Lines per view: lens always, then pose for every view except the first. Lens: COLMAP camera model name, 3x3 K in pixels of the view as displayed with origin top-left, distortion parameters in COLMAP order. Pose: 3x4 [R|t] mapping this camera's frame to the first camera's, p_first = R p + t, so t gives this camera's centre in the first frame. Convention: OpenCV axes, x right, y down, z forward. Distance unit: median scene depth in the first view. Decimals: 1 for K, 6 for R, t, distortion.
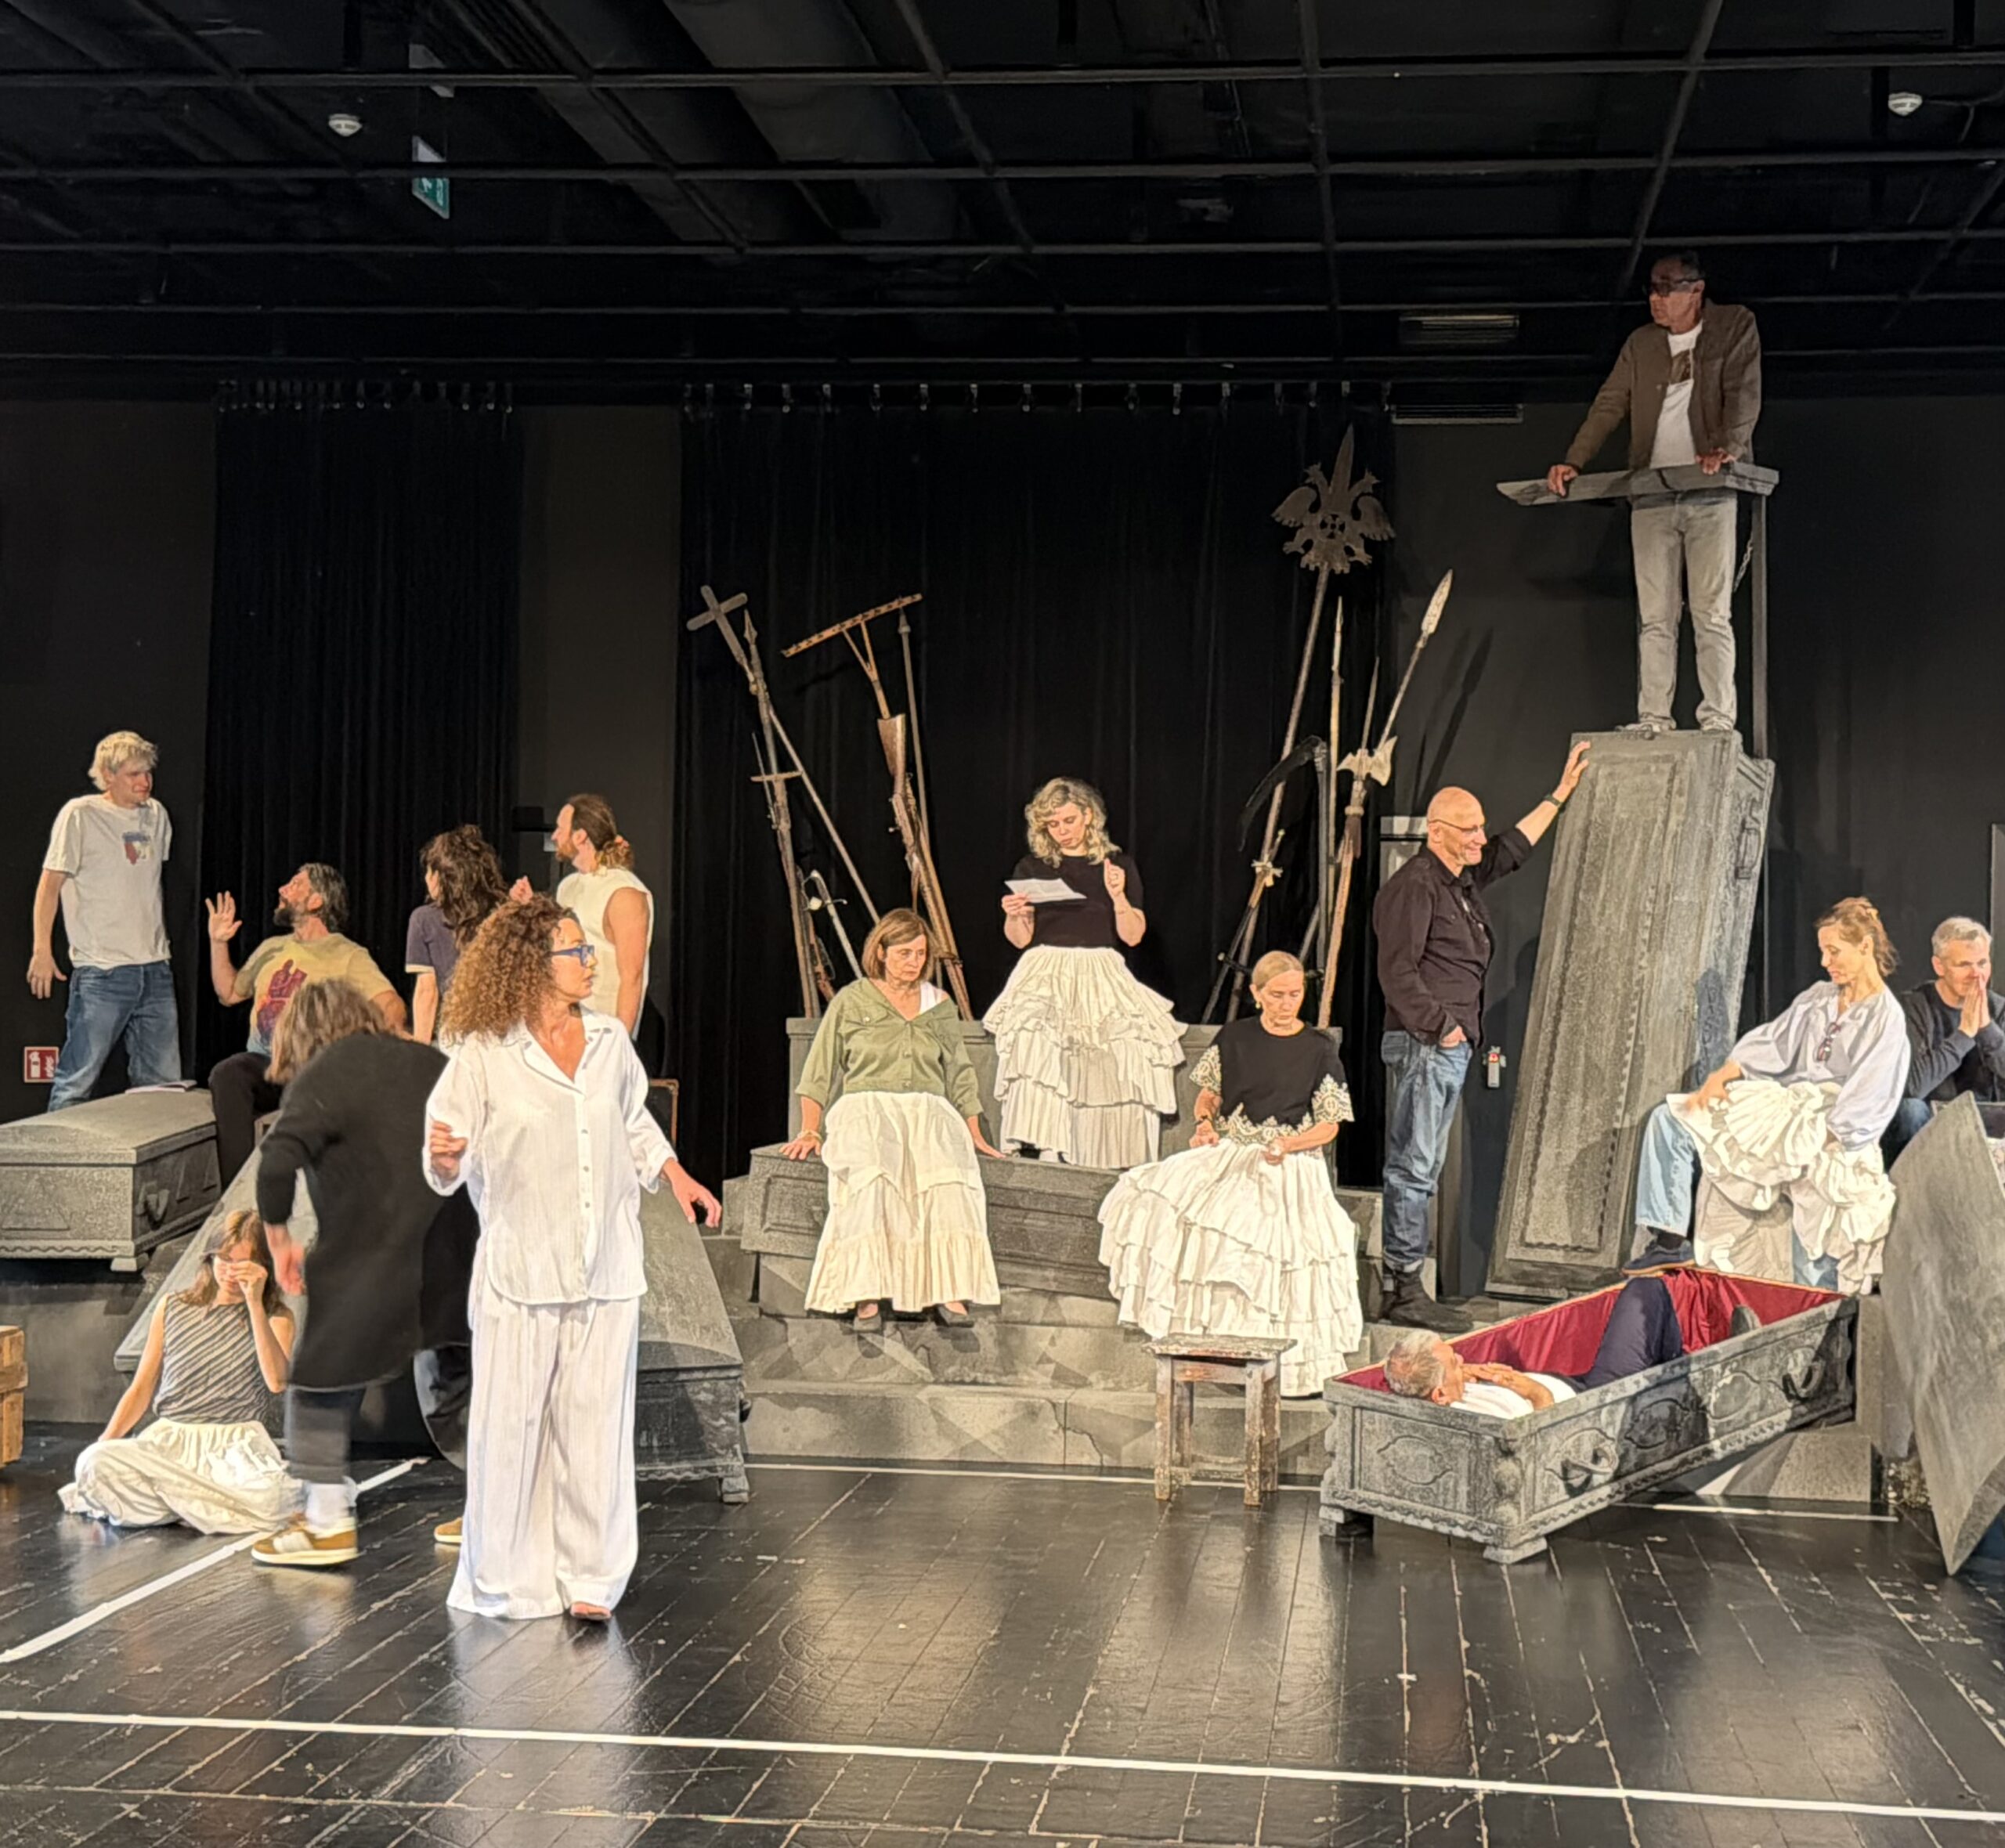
lens RADIAL K [[3114.7, 0, 1006.5], [0, 3114.7, 968.0], [0, 0, 1]] dist [0.067306, 0.009734]
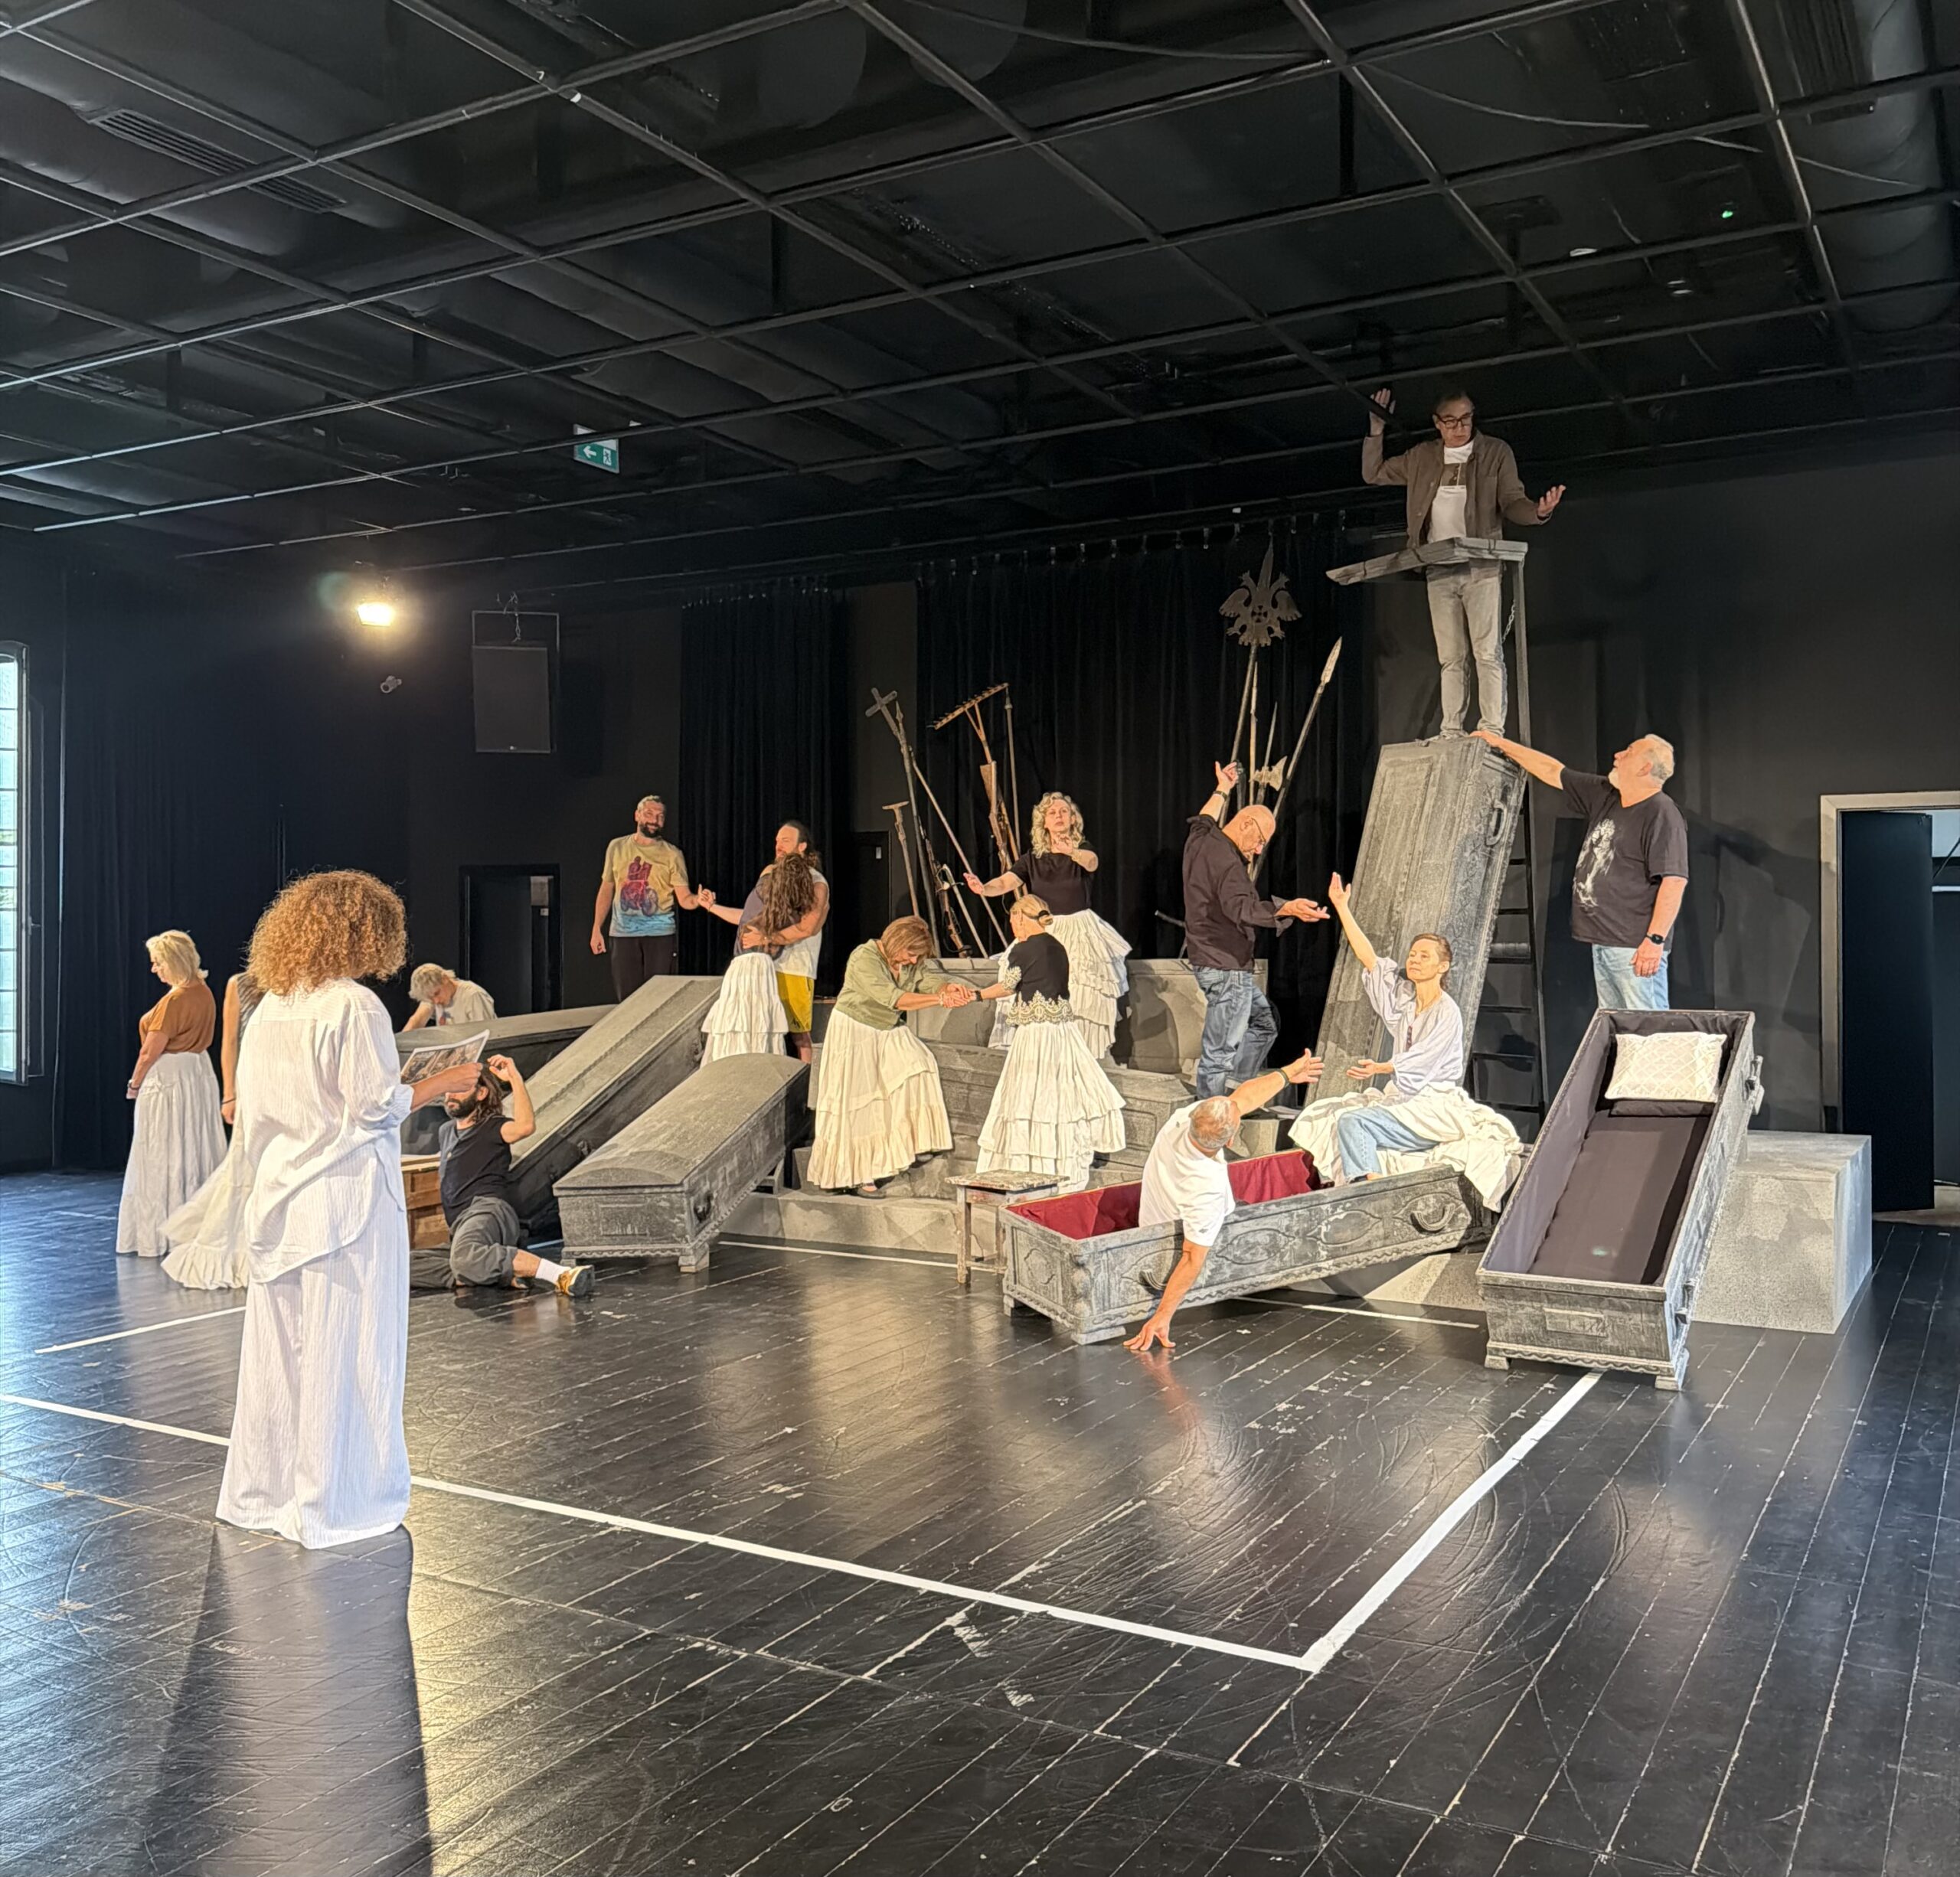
lens RADIAL K [[1806.4, 0, 980.0], [0, 1806.4, 938.5], [0, 0, 1]] dist [0.111036, -0.001632]
pose [[0.924217, -0.021157, -0.381282, 0.344795], [0.022995, 0.999736, 0.000264, 0.006946], [0.381176, -0.009012, 0.924459, 0.190284]]
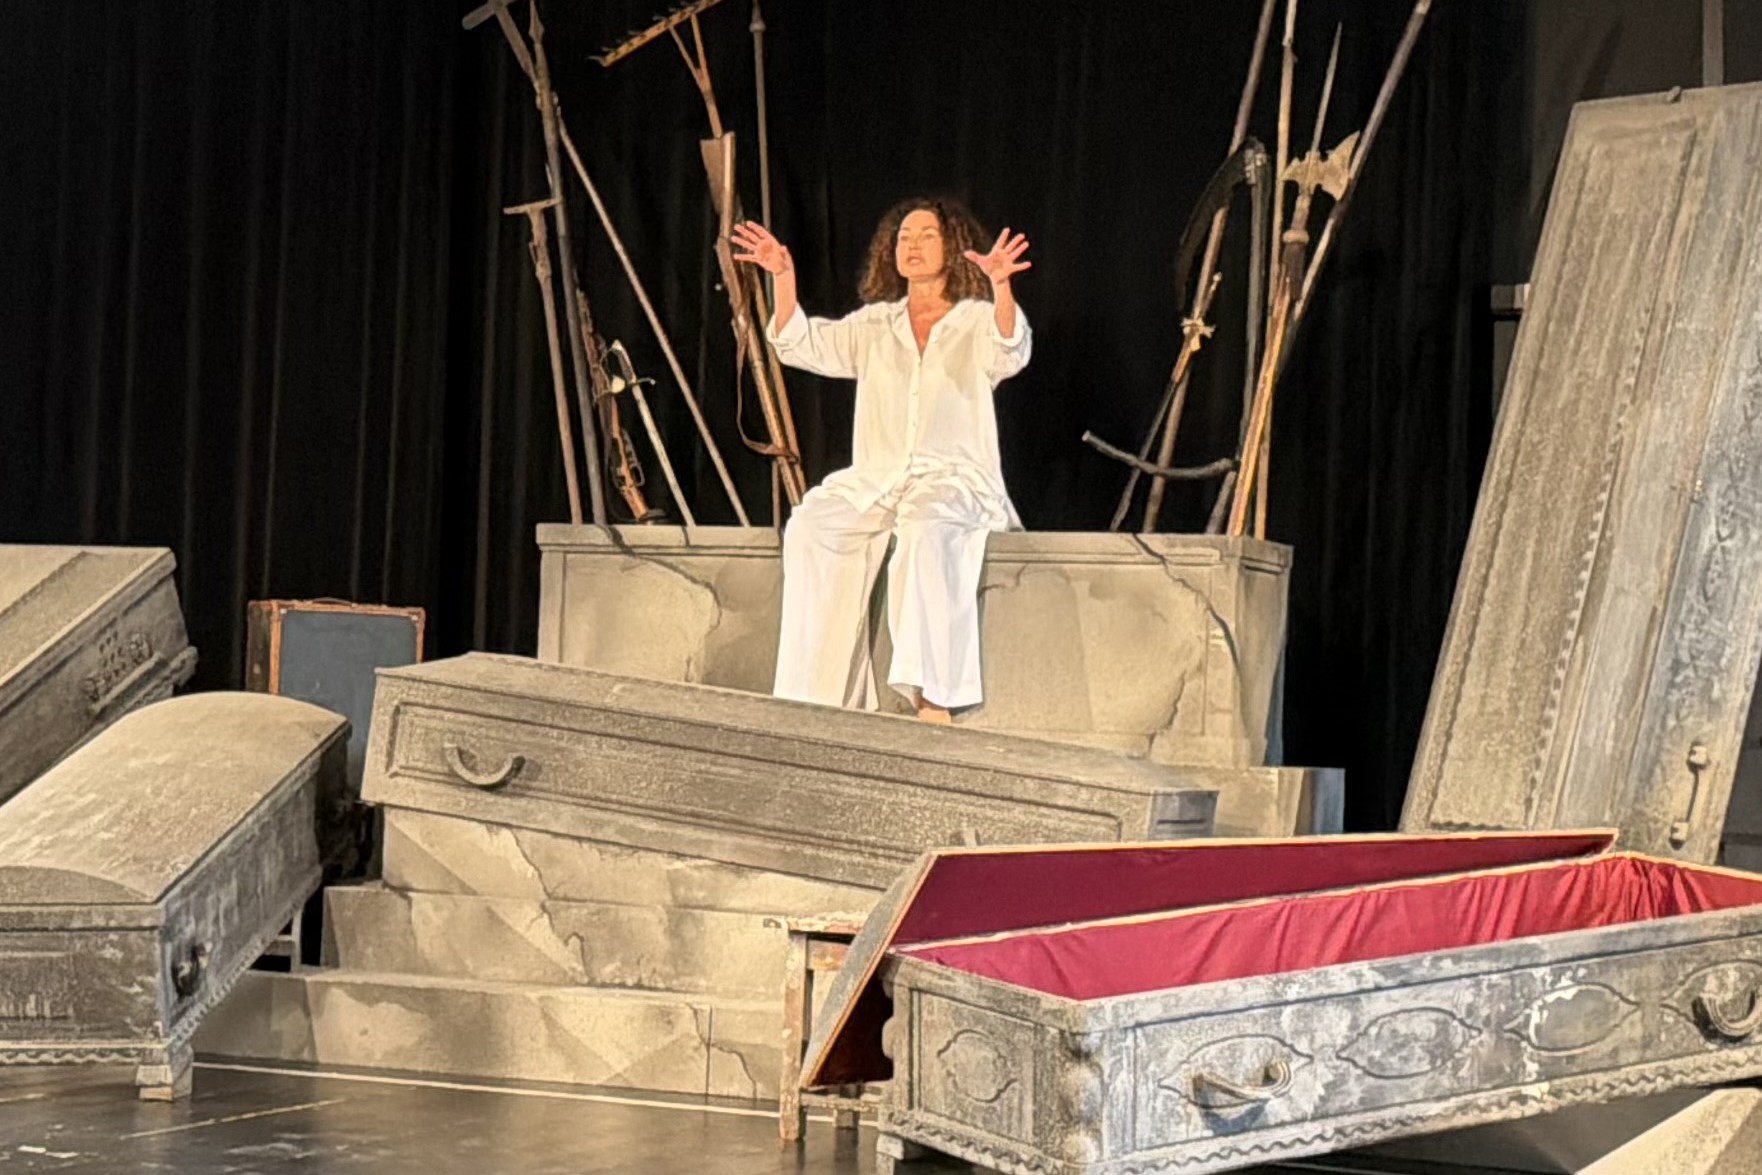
lens RADIAL K [[3550.5, 0, 736.7], [0, 3550.5, 679.1], [0, 0, 1]] dist [0.072459, 0.247459]
pose [[0.960567, 0.016294, -0.277570, 0.239630], [-0.019299, 0.999781, -0.008098, 0.066296], [0.277377, 0.013135, 0.960671, 0.200634]]
